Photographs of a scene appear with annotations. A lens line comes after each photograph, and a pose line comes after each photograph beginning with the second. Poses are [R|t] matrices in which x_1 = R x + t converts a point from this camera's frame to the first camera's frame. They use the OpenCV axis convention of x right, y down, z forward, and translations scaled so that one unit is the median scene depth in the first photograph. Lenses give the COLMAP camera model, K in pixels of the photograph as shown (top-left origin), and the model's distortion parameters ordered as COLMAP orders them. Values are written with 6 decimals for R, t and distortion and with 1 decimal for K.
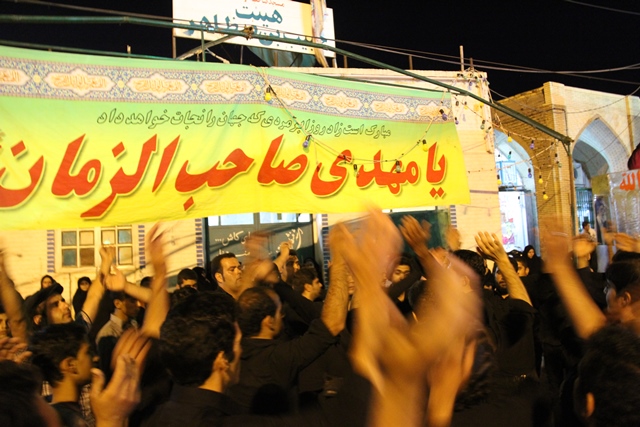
lens RADIAL K [[537.2, 0, 321.9], [0, 537.2, 213.1], [0, 0, 1]] dist [-0.008356, -0.001764]
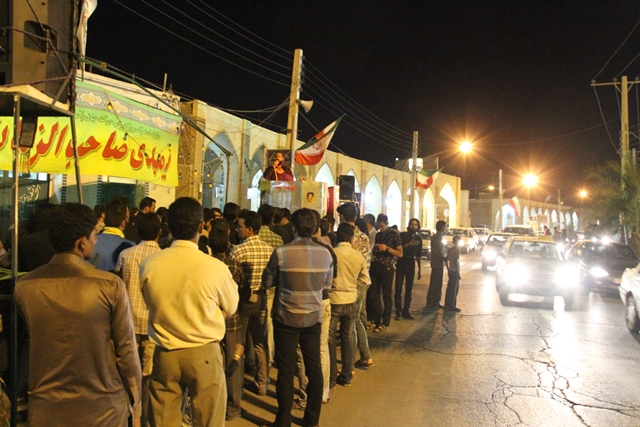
lens RADIAL K [[537.2, 0, 318.7], [0, 537.2, 214.1], [0, 0, 1]] dist [-0.008356, -0.001764]
pose [[0.732157, 0.064971, 0.678030, -0.756415], [-0.091059, 0.995841, 0.002904, 0.060212], [-0.675022, -0.063867, 0.735028, -0.758607]]
